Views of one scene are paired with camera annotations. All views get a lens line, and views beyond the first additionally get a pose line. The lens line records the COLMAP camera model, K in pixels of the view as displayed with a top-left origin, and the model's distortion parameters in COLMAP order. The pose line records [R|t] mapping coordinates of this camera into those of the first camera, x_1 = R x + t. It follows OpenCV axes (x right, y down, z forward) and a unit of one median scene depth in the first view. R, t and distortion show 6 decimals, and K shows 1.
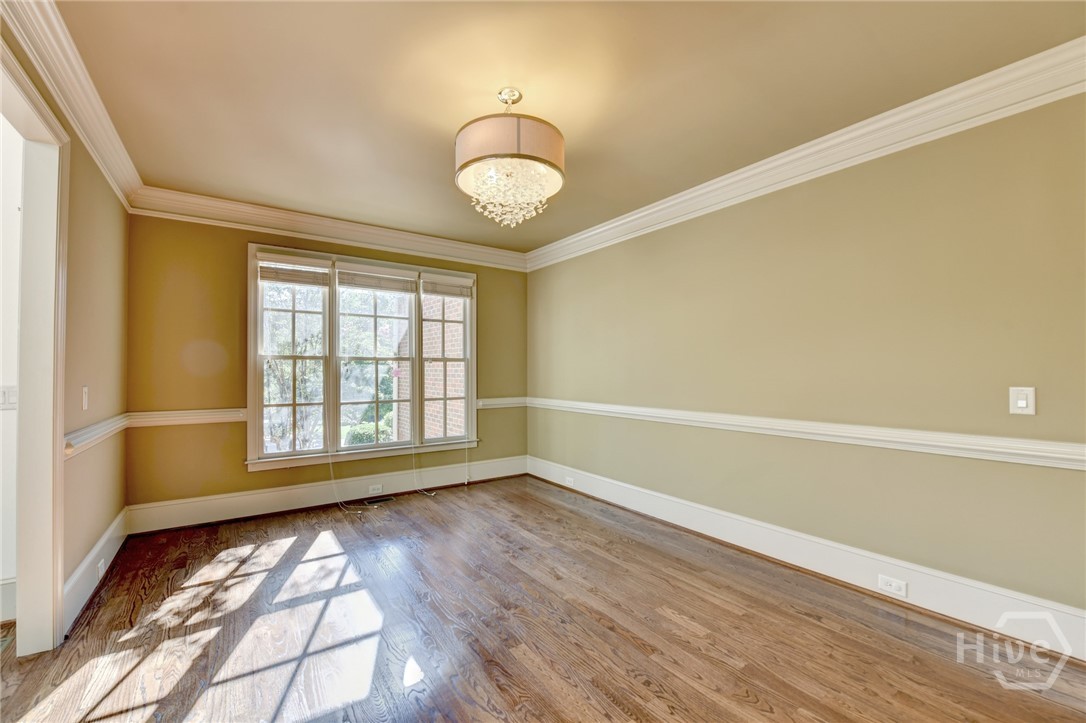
lens RADIAL K [[446.7, 0, 535.5], [0, 446.7, 369.0], [0, 0, 1]] dist [-0.002105, -0.000259]
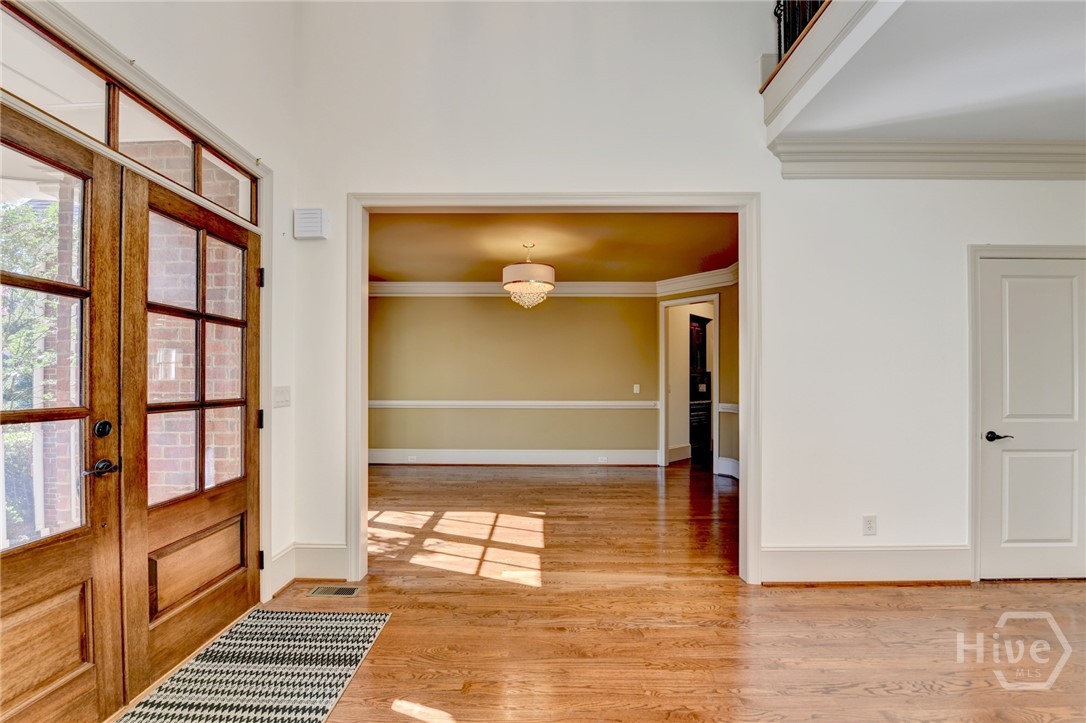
lens RADIAL K [[449.9, 0, 540.0], [0, 449.9, 380.9], [0, 0, 1]] dist [-0.000665, -0.000108]
pose [[0.573199, 0.002648, 0.819412, -0.882179], [-0.009336, 0.999951, 0.003300, 0.005718], [-0.819363, -0.009542, 0.573195, -0.110174]]
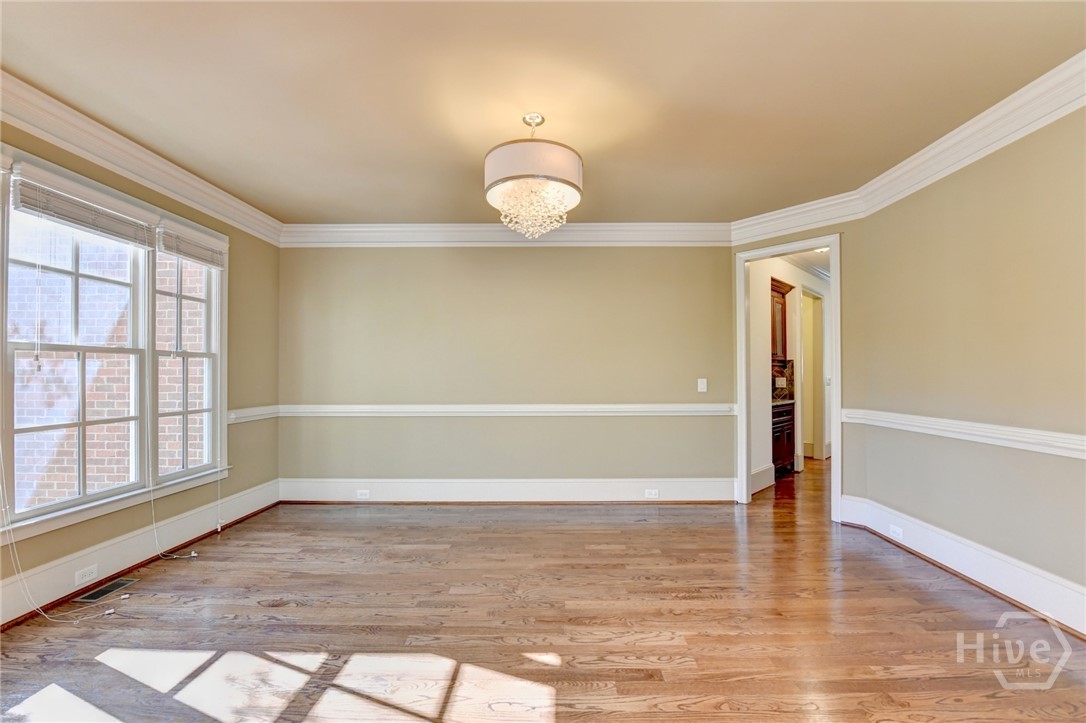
lens RADIAL K [[456.9, 0, 564.1], [0, 456.9, 373.8], [0, 0, 1]] dist [-0.001232, -0.000238]
pose [[0.561747, 0.001189, 0.827308, -0.492243], [-0.001201, 0.999999, -0.000622, 0.009108], [-0.827308, -0.000644, 0.561748, 0.157116]]
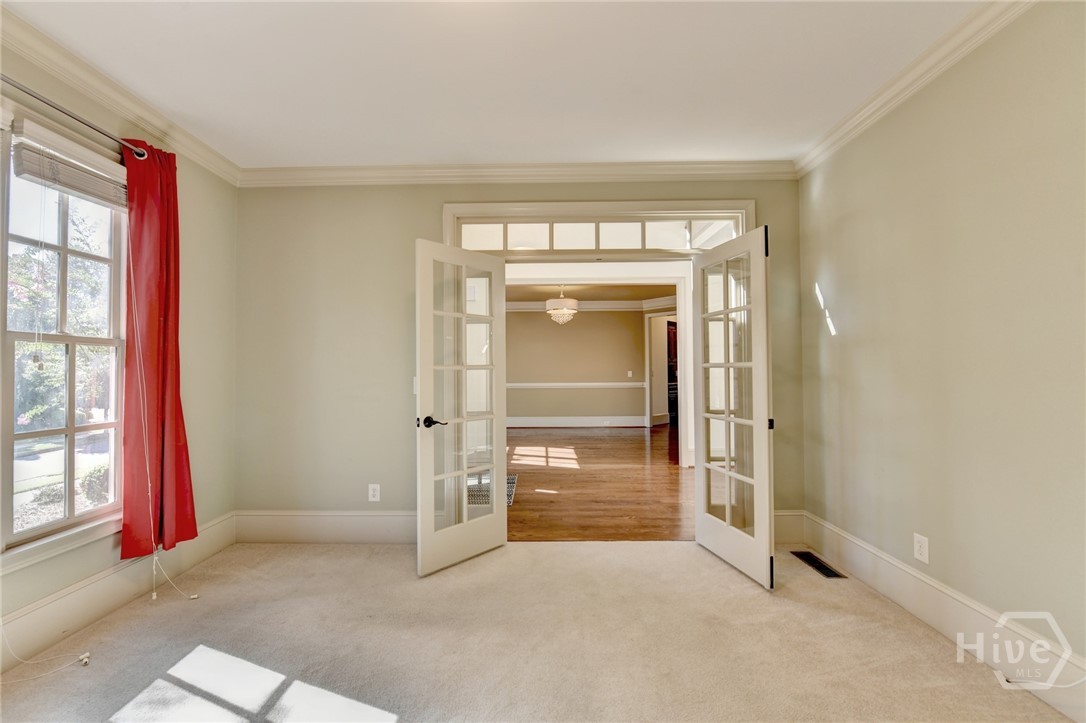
lens RADIAL K [[446.7, 0, 535.5], [0, 446.7, 369.0], [0, 0, 1]] dist [-0.002105, -0.000259]
pose [[0.574775, 0.003566, 0.818304, -1.458621], [0.000396, 0.999989, -0.004636, 0.018983], [-0.818311, 0.002989, 0.574767, -0.365261]]
